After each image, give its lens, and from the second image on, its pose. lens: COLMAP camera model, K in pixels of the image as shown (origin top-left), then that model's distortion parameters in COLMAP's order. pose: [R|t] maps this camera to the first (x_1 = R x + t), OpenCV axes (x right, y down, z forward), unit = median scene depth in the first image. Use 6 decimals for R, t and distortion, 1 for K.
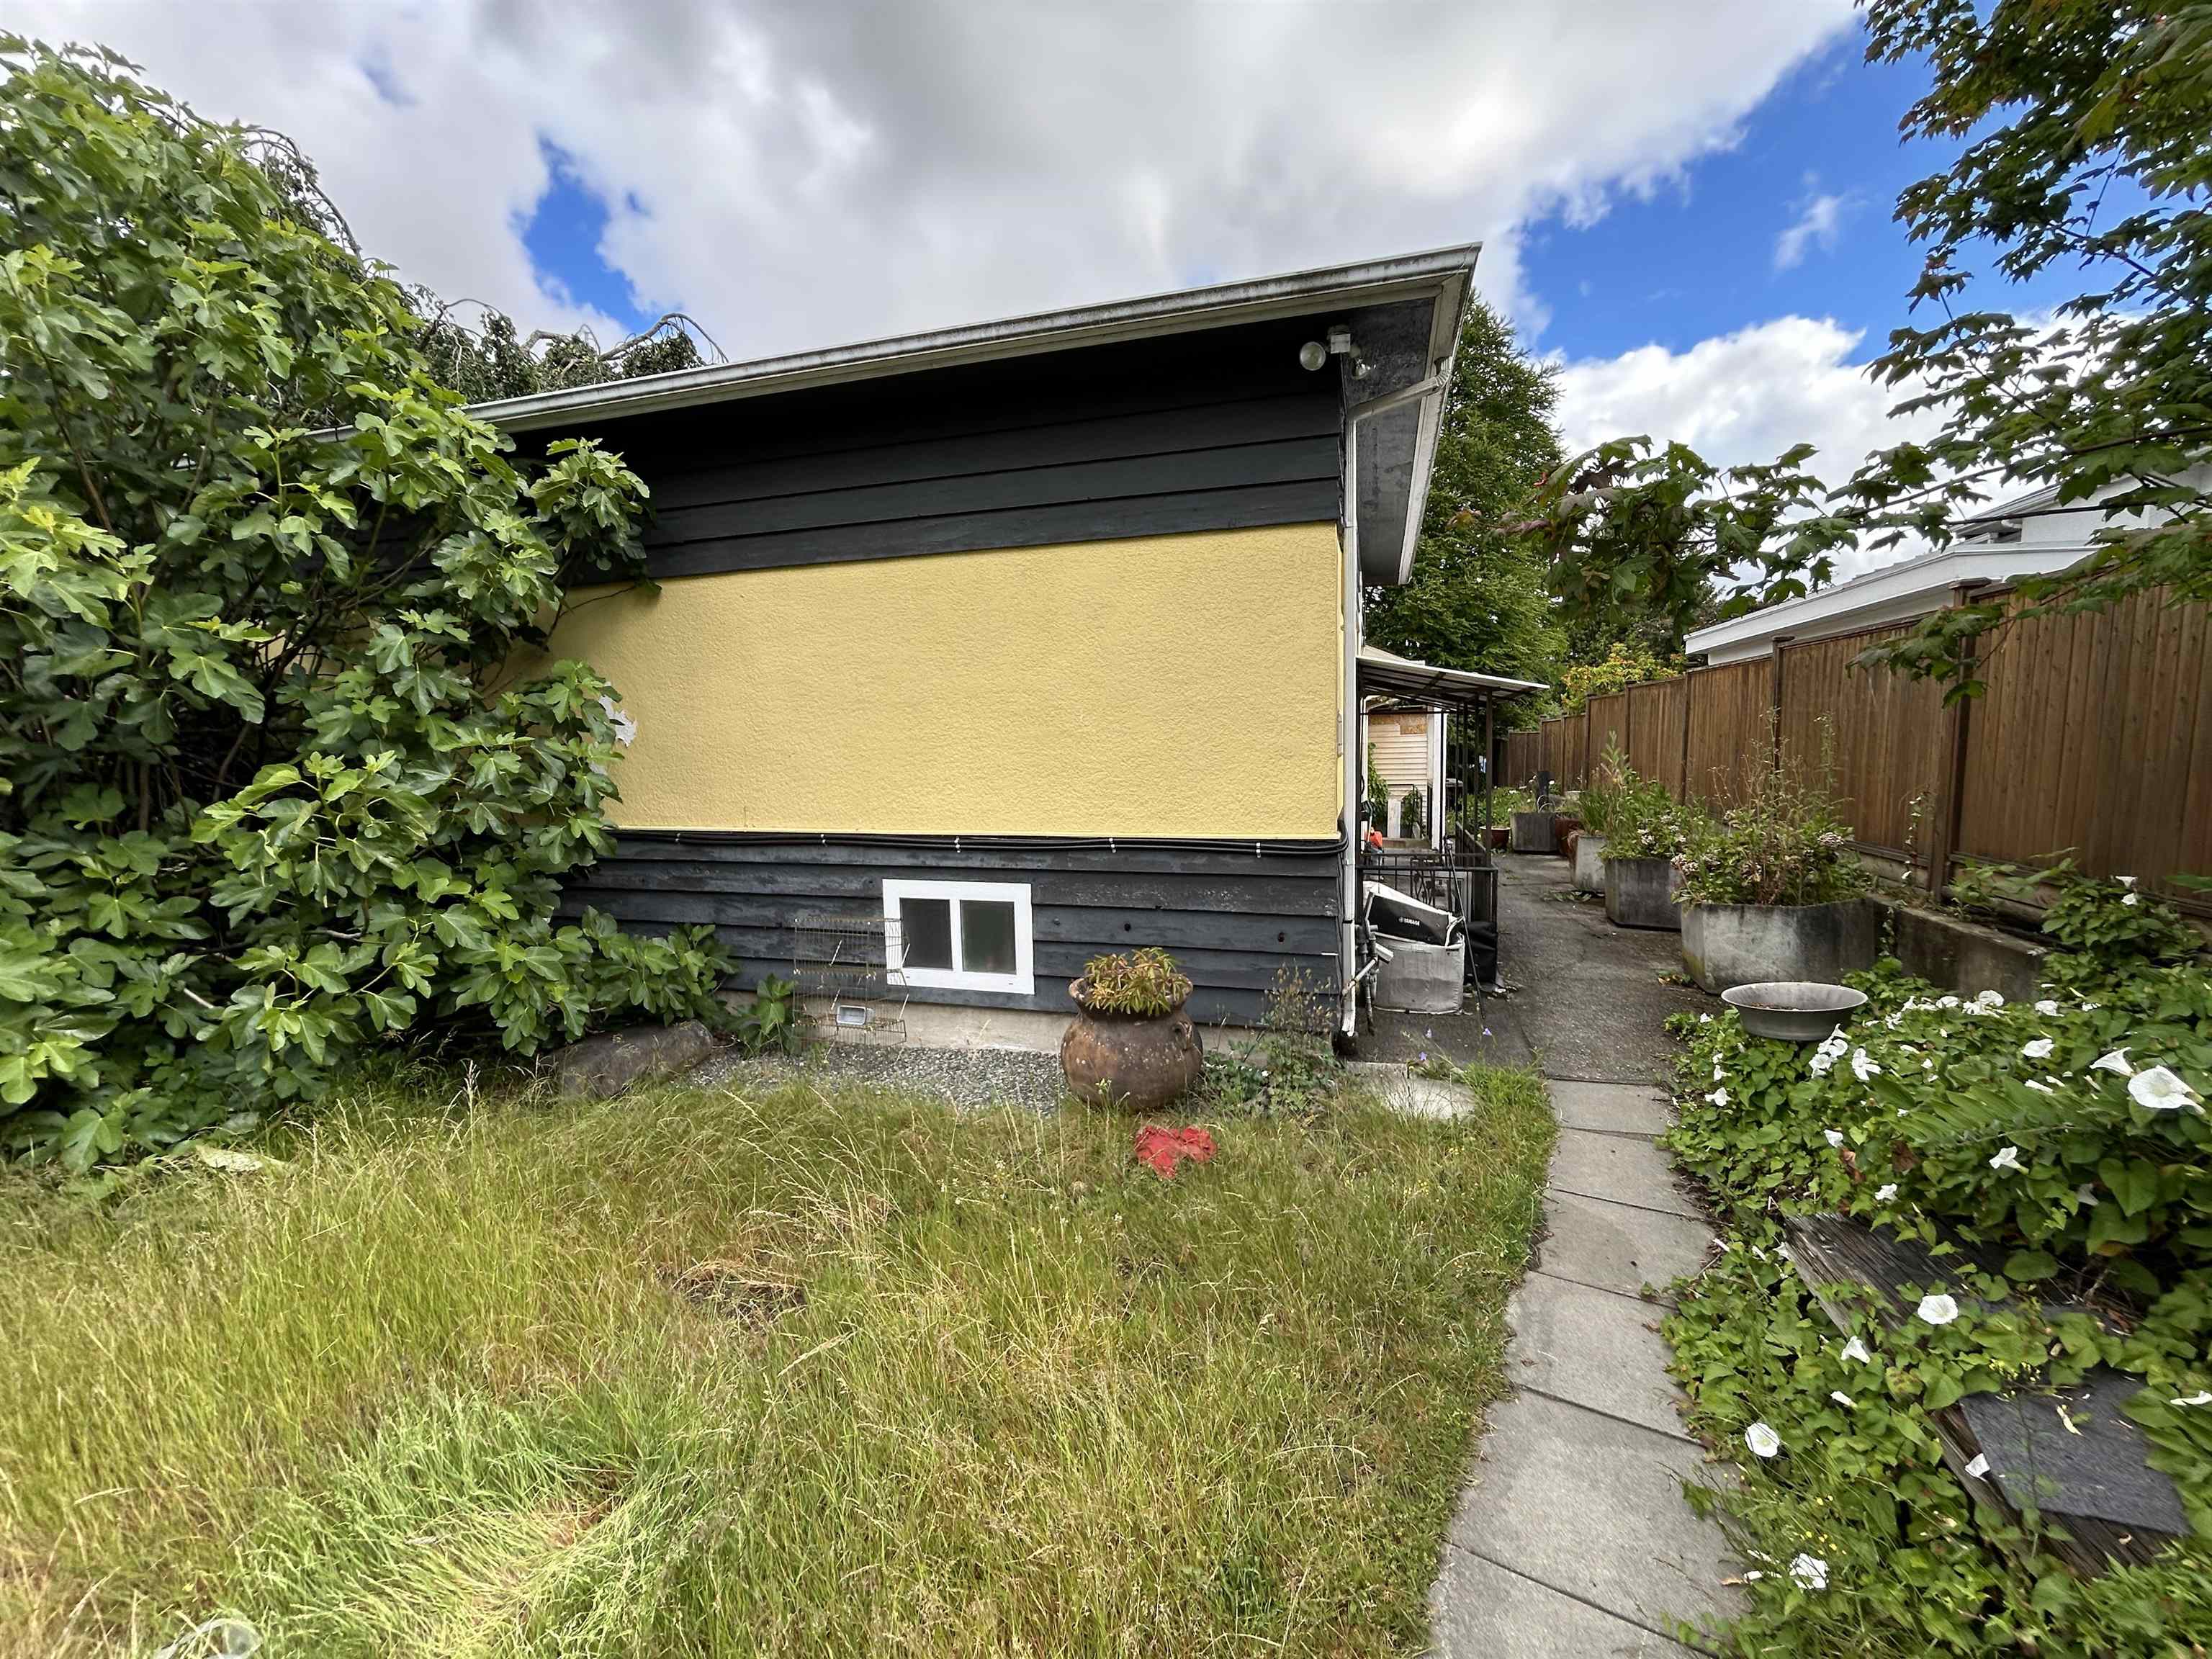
lens RADIAL K [[901.1, 0, 1106.0], [0, 901.1, 829.5], [0, 0, 1]] dist [-0.000914, -0.000037]
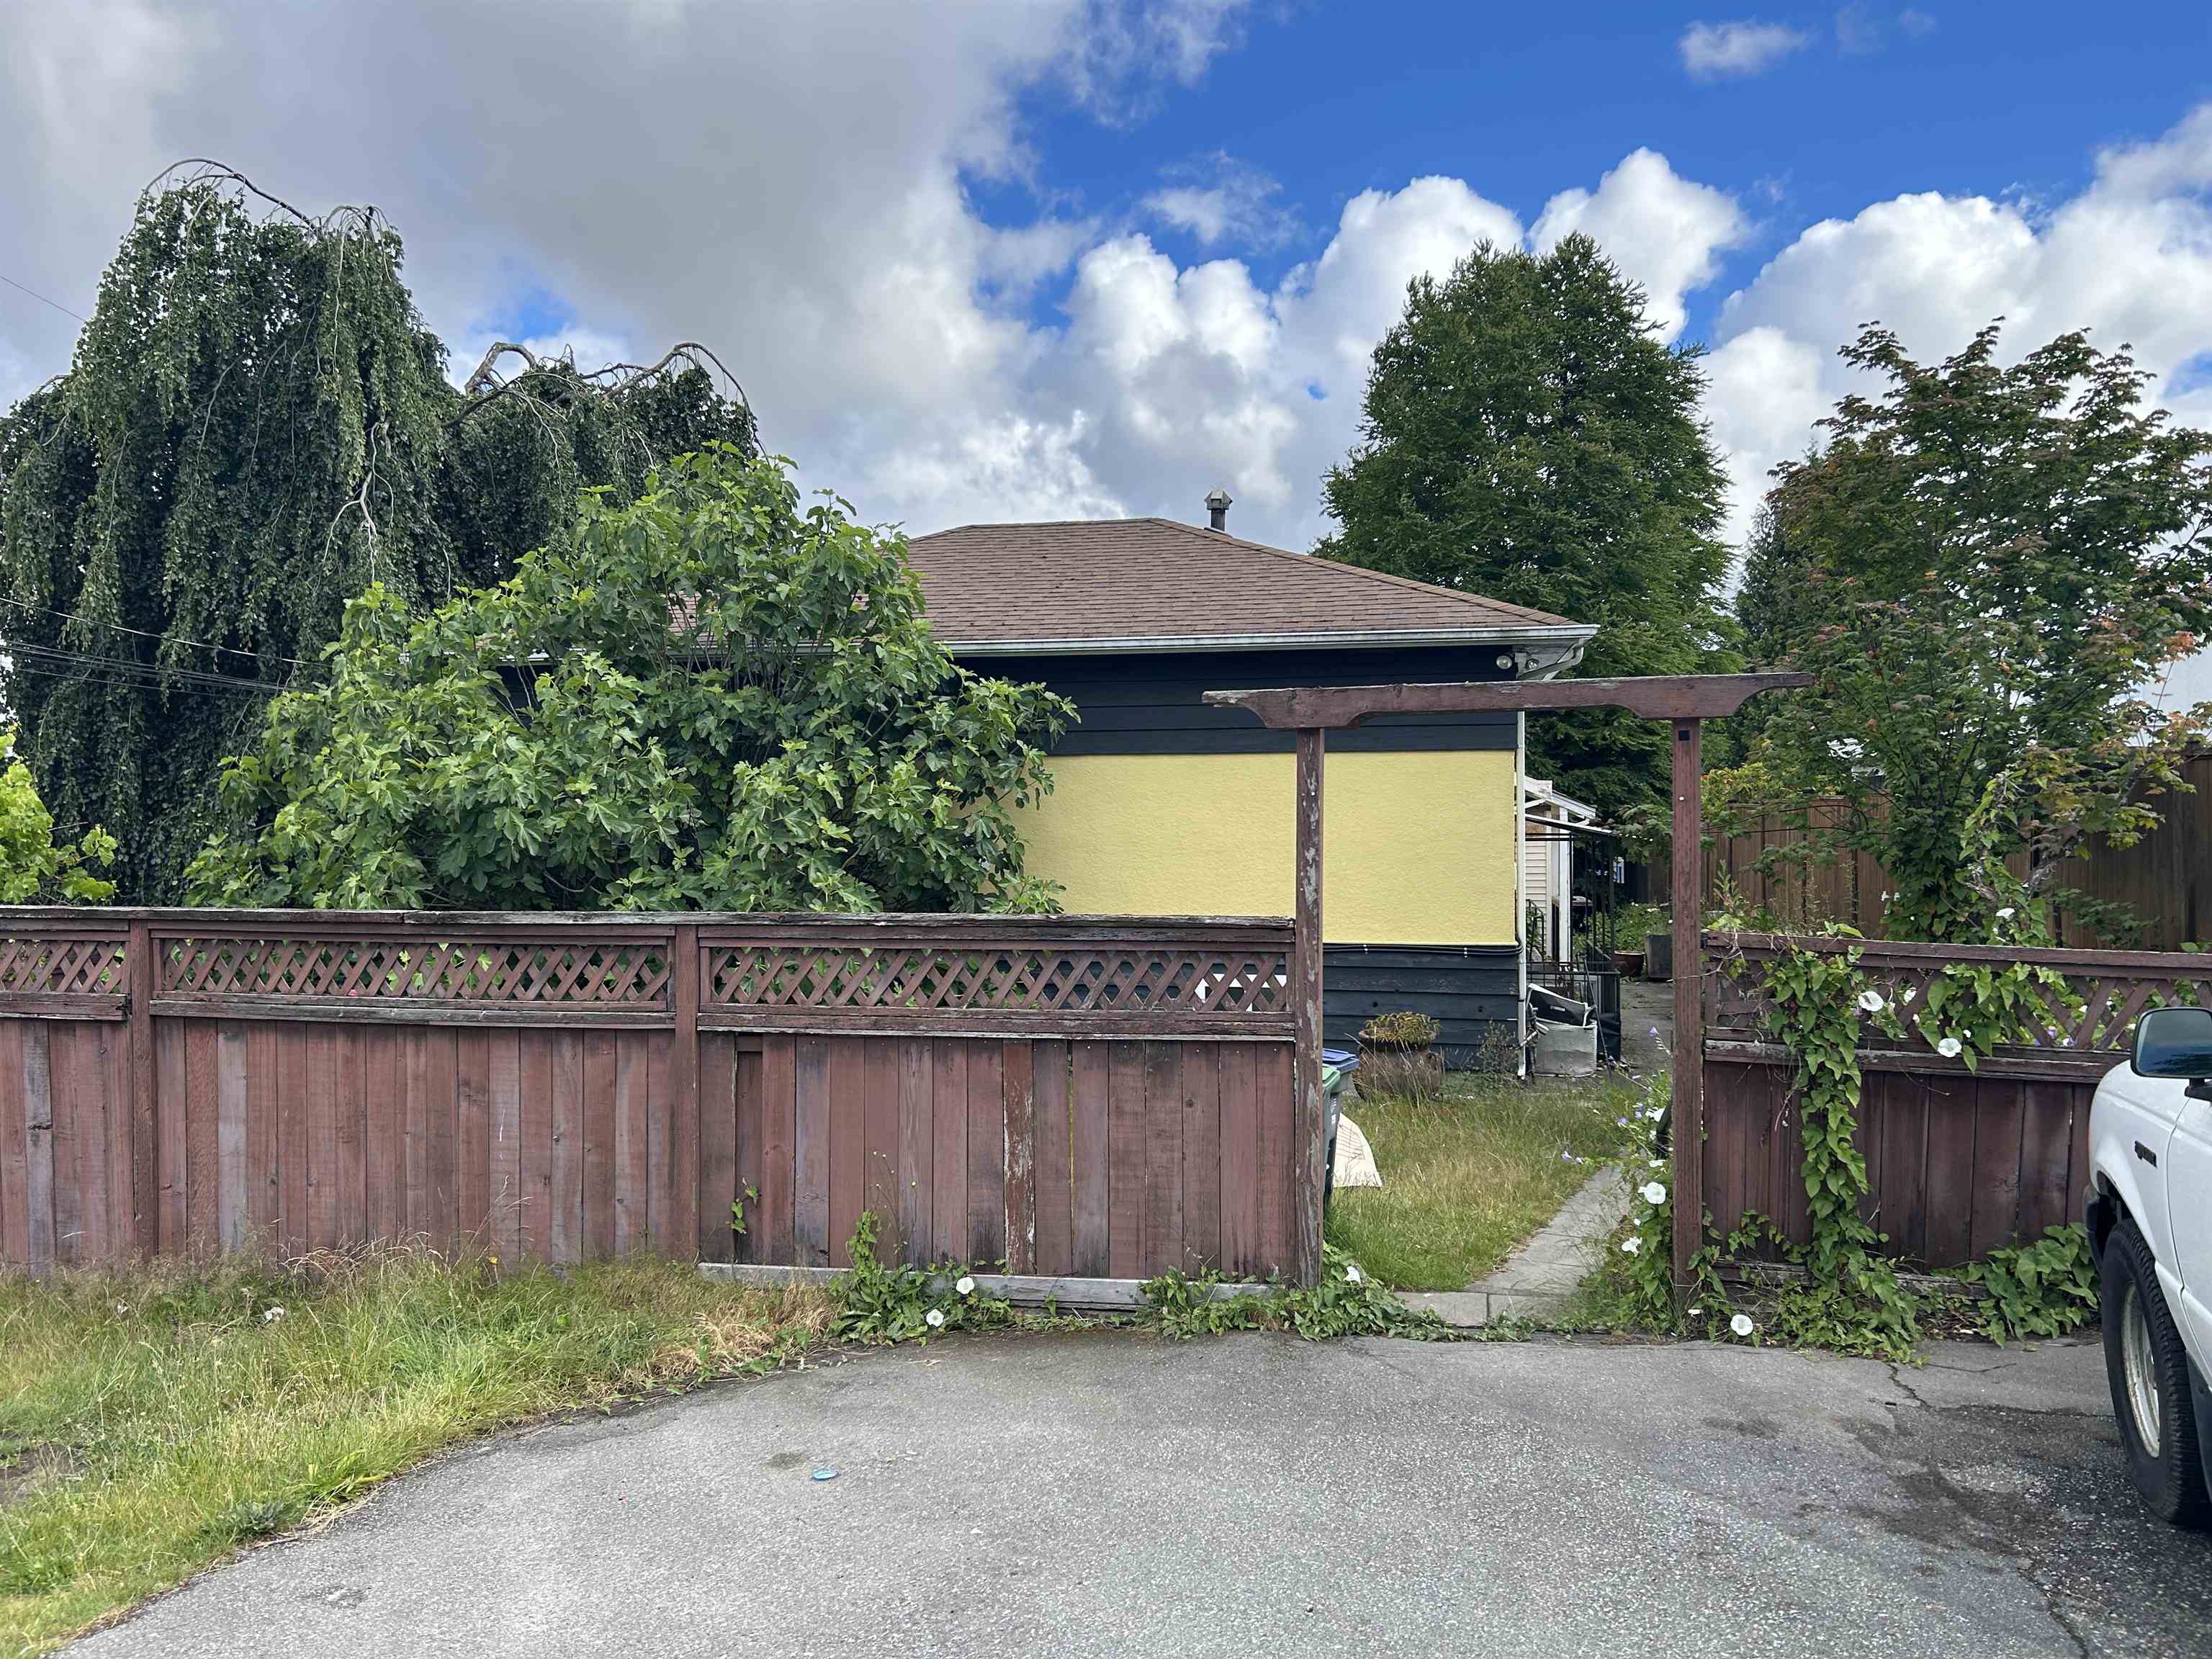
lens RADIAL K [[1653.4, 0, 1106.0], [0, 1653.4, 829.5], [0, 0, 1]] dist [0.056004, 0.000820]
pose [[0.995493, 0.013216, 0.093911, -0.598222], [-0.005299, 0.996447, -0.084061, 0.046301], [-0.094688, 0.083185, 0.992025, -1.491495]]
